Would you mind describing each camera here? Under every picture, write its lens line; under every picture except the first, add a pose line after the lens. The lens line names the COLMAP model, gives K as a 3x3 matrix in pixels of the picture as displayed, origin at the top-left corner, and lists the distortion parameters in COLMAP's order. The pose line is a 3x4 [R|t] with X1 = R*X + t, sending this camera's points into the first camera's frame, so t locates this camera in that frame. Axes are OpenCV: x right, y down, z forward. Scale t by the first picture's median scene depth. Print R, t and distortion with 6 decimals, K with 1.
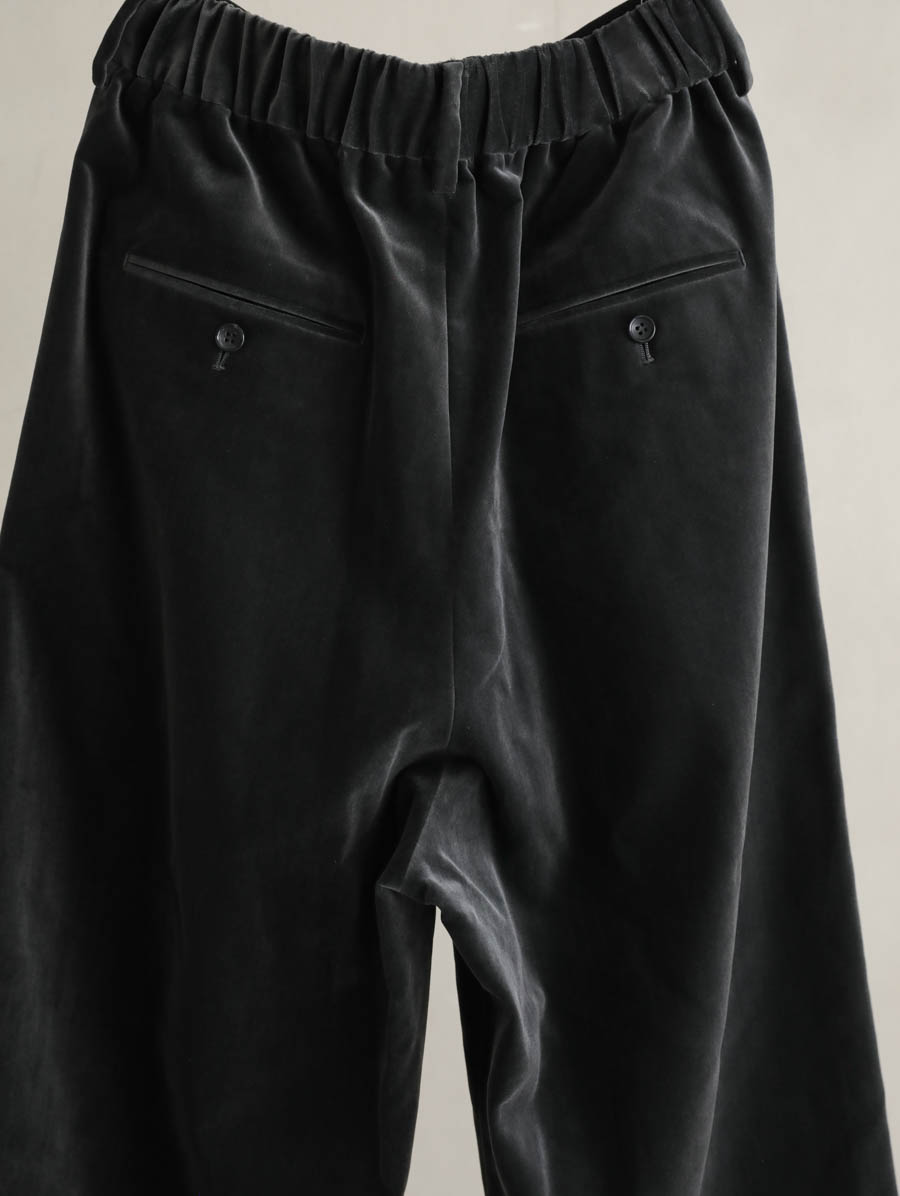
lens RADIAL K [[2189.0, 0, 455.2], [0, 2189.0, 597.7], [0, 0, 1]] dist [0.139955, 0.000000]
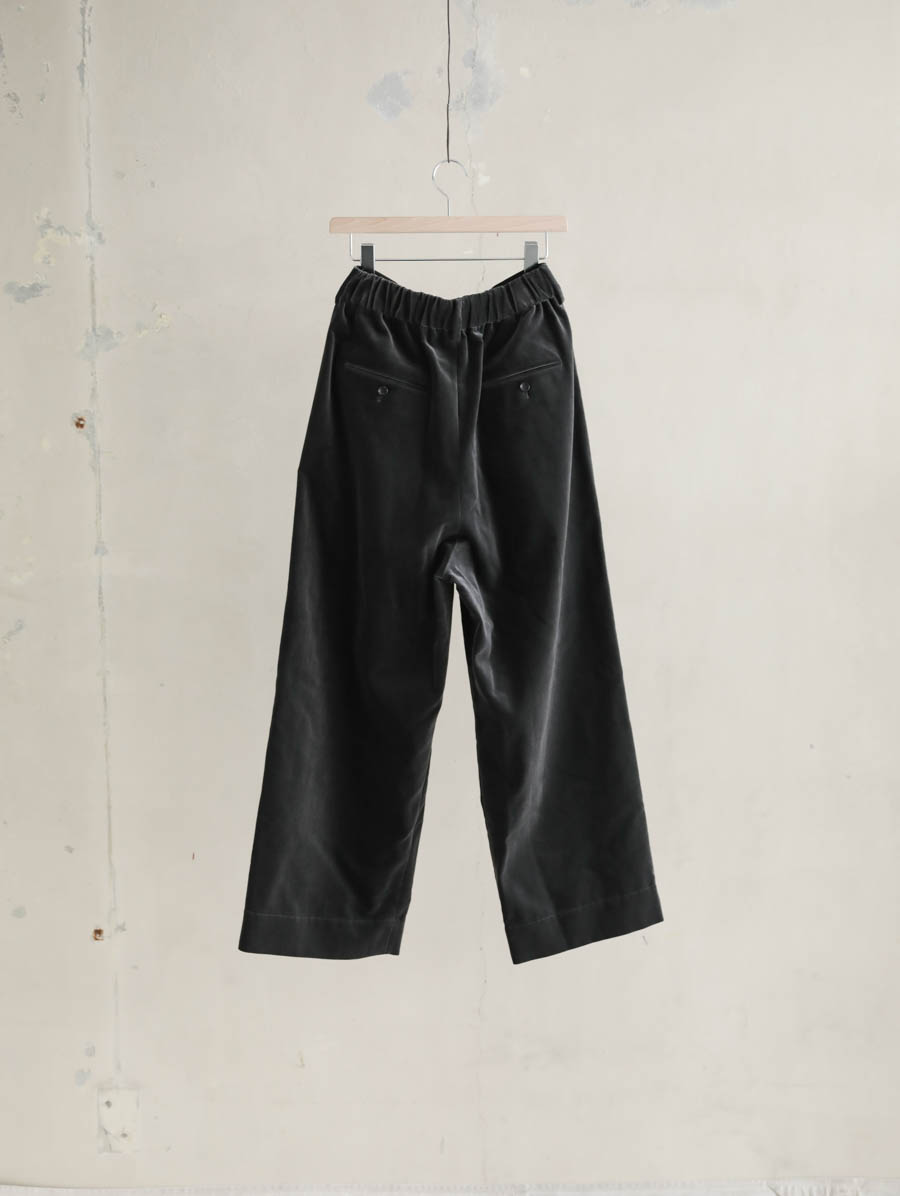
lens RADIAL K [[2189.0, 0, 449.2], [0, 2189.0, 601.0], [0, 0, 1]] dist [0.139955, 0.000000]
pose [[0.999958, -0.003965, -0.008221, 0.008422], [0.003995, 0.999985, 0.003612, 0.147545], [0.008207, -0.003645, 0.999960, -1.876238]]
